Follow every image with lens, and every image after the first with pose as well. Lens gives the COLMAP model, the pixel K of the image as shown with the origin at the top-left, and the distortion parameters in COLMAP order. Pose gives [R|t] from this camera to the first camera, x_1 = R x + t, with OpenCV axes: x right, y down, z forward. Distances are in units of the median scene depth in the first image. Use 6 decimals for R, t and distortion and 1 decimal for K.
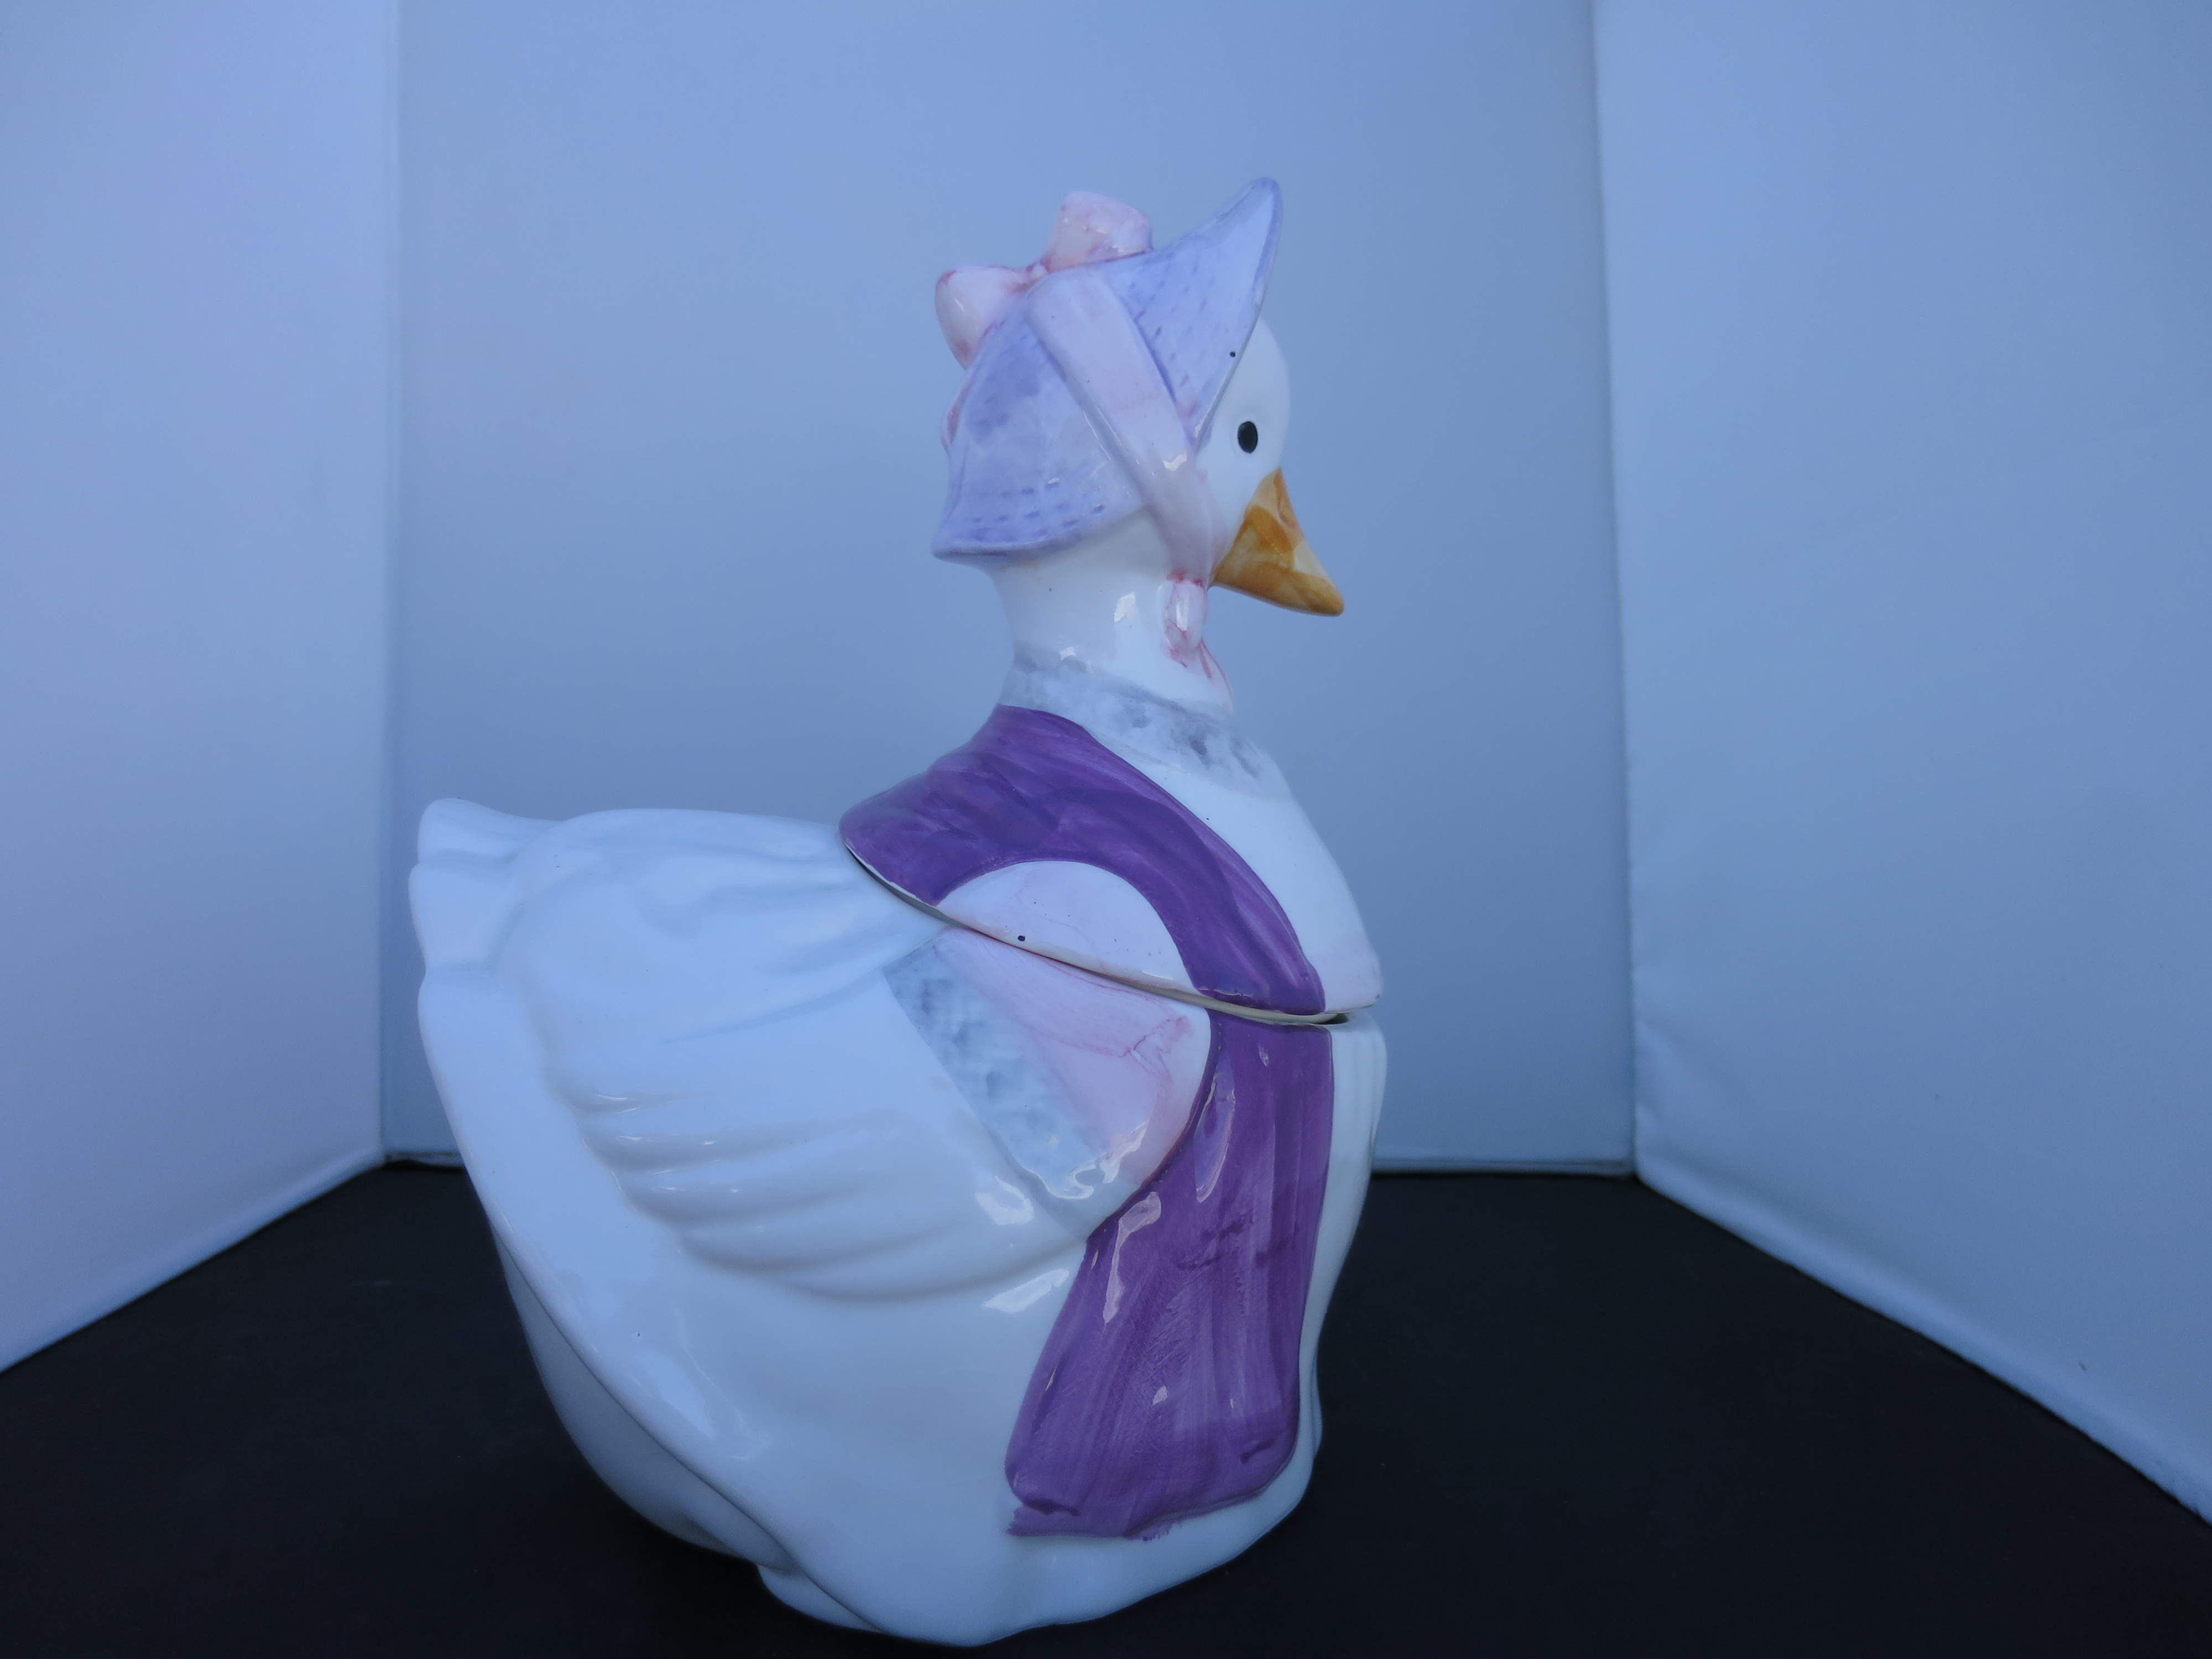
lens RADIAL K [[1517.3, 0, 1093.9], [0, 1517.3, 832.2], [0, 0, 1]] dist [-0.064500, 0.009325]
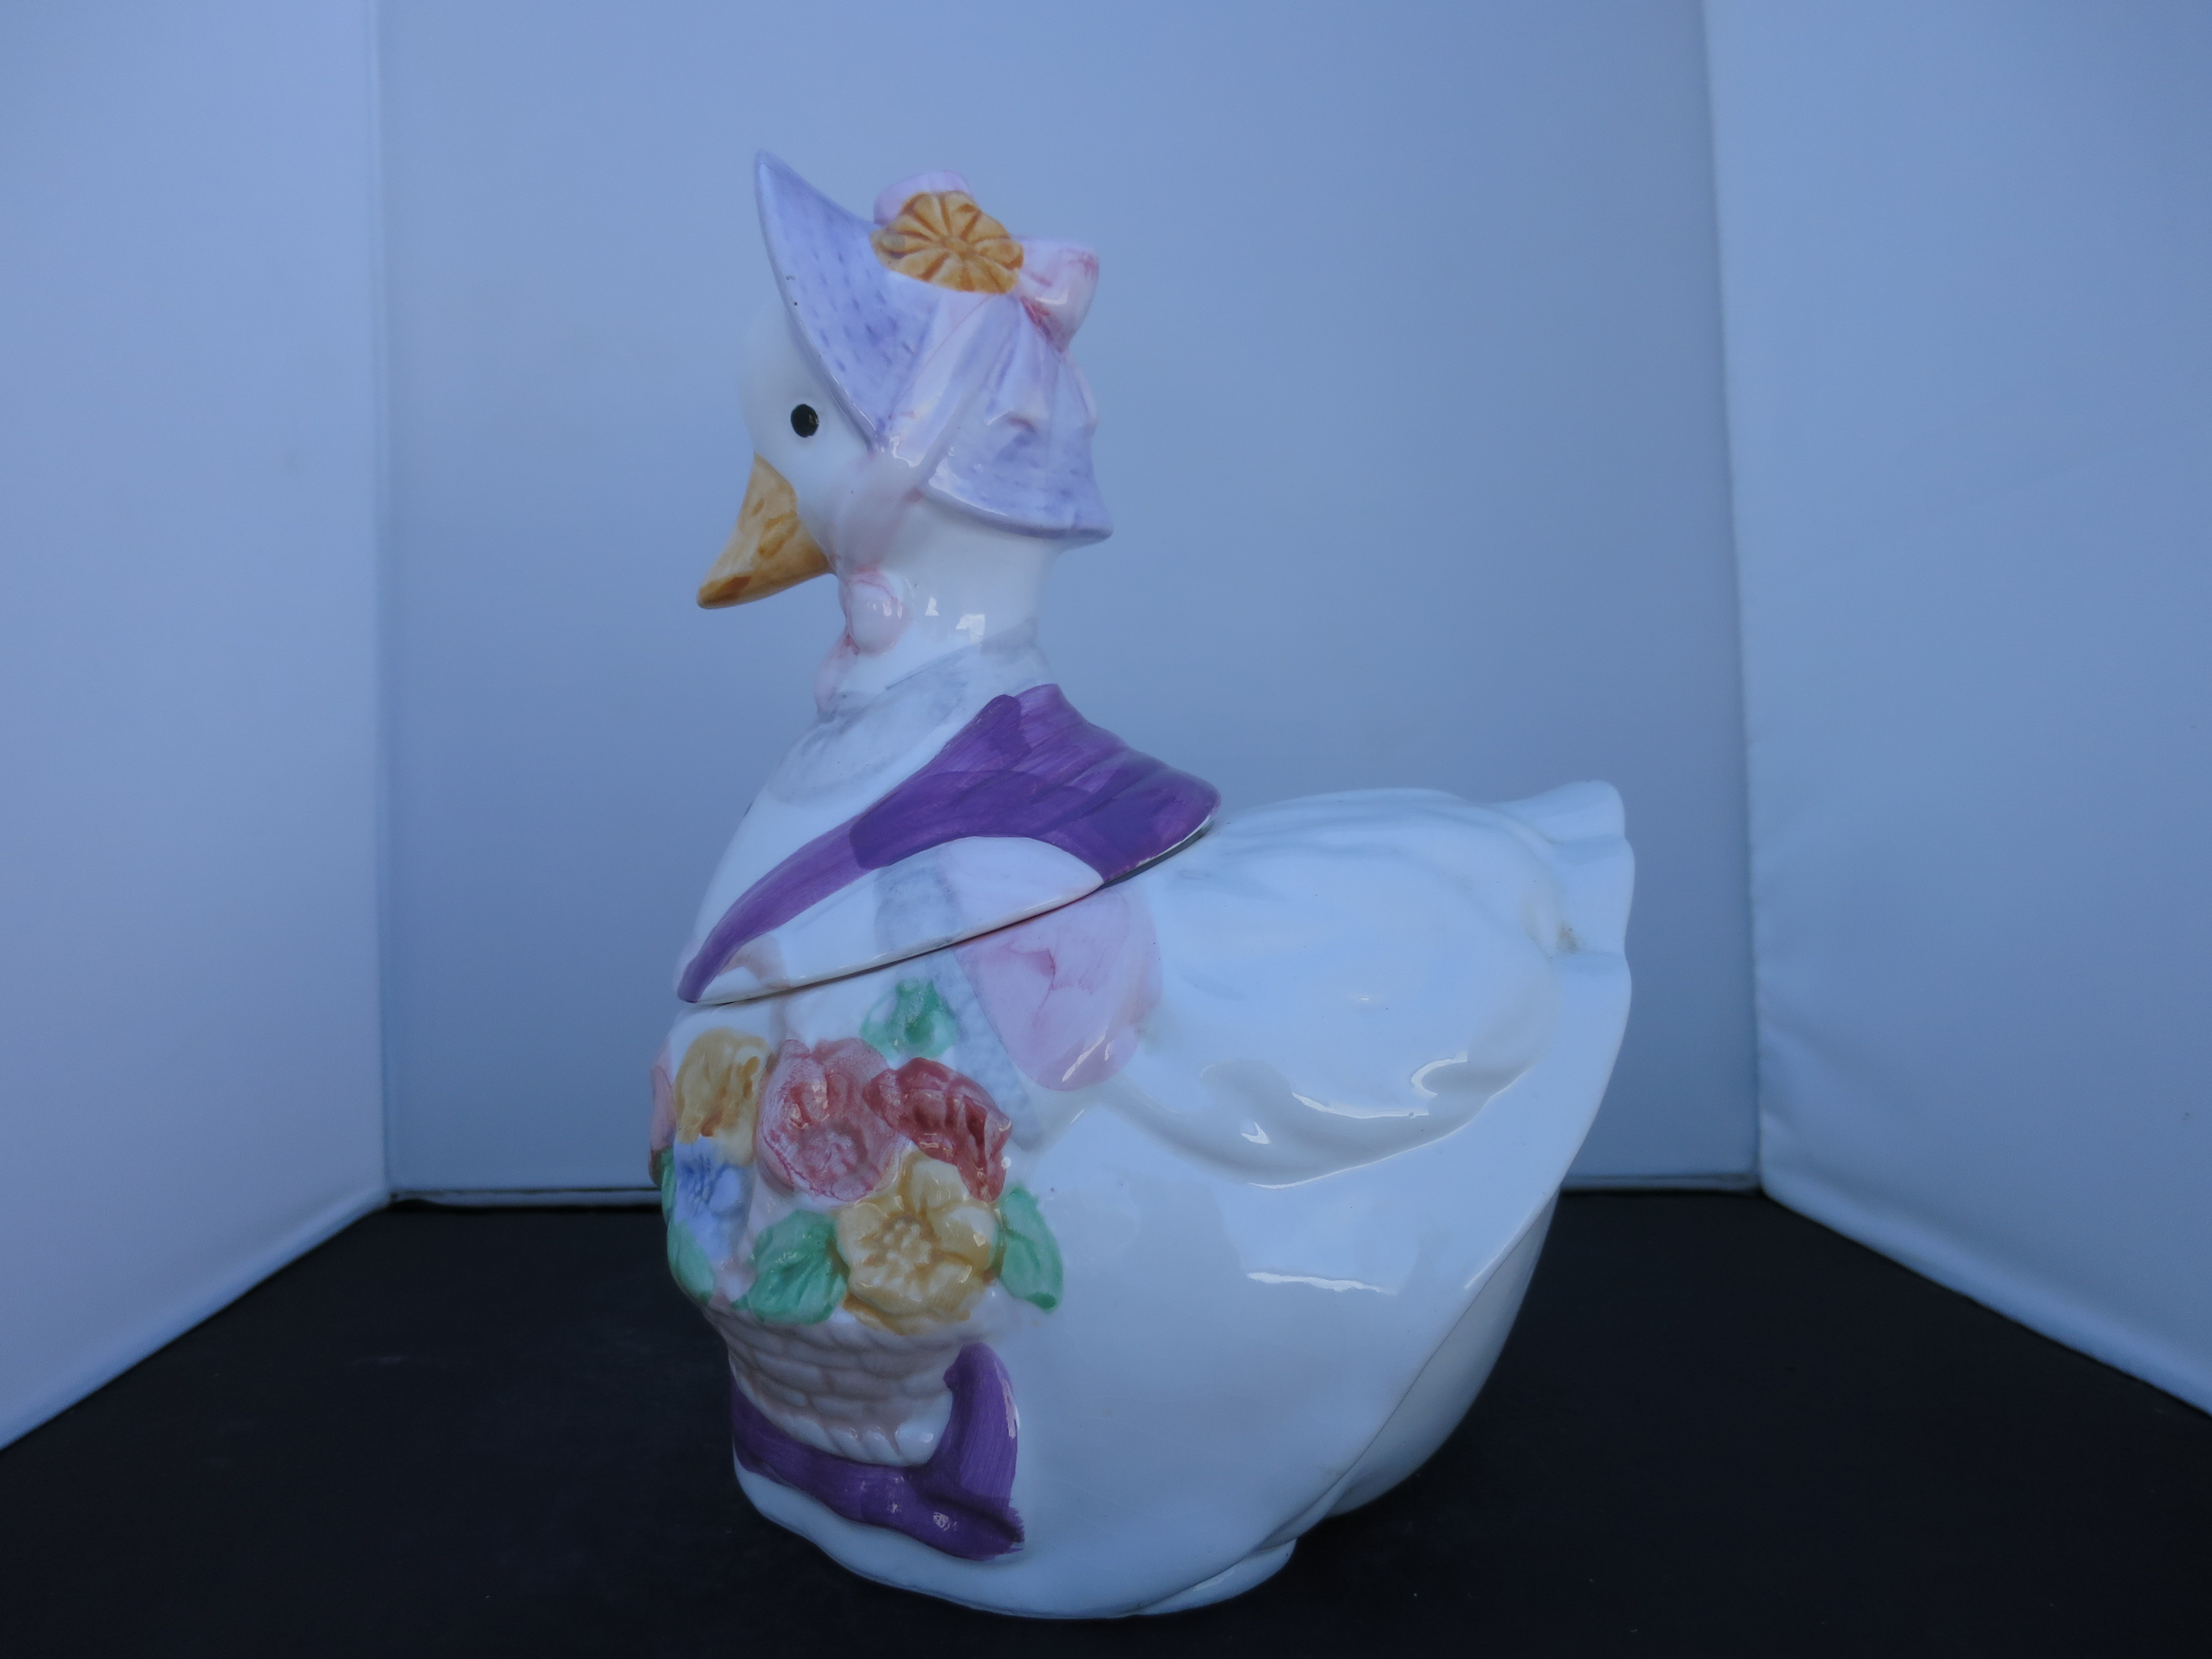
lens RADIAL K [[1517.3, 0, 1093.5], [0, 1517.3, 834.4], [0, 0, 1]] dist [-0.064500, 0.009325]
pose [[0.999844, -0.017646, -0.000537, -0.043004], [0.017651, 0.999778, 0.011484, -0.005454], [0.000334, -0.011492, 0.999934, 0.095507]]
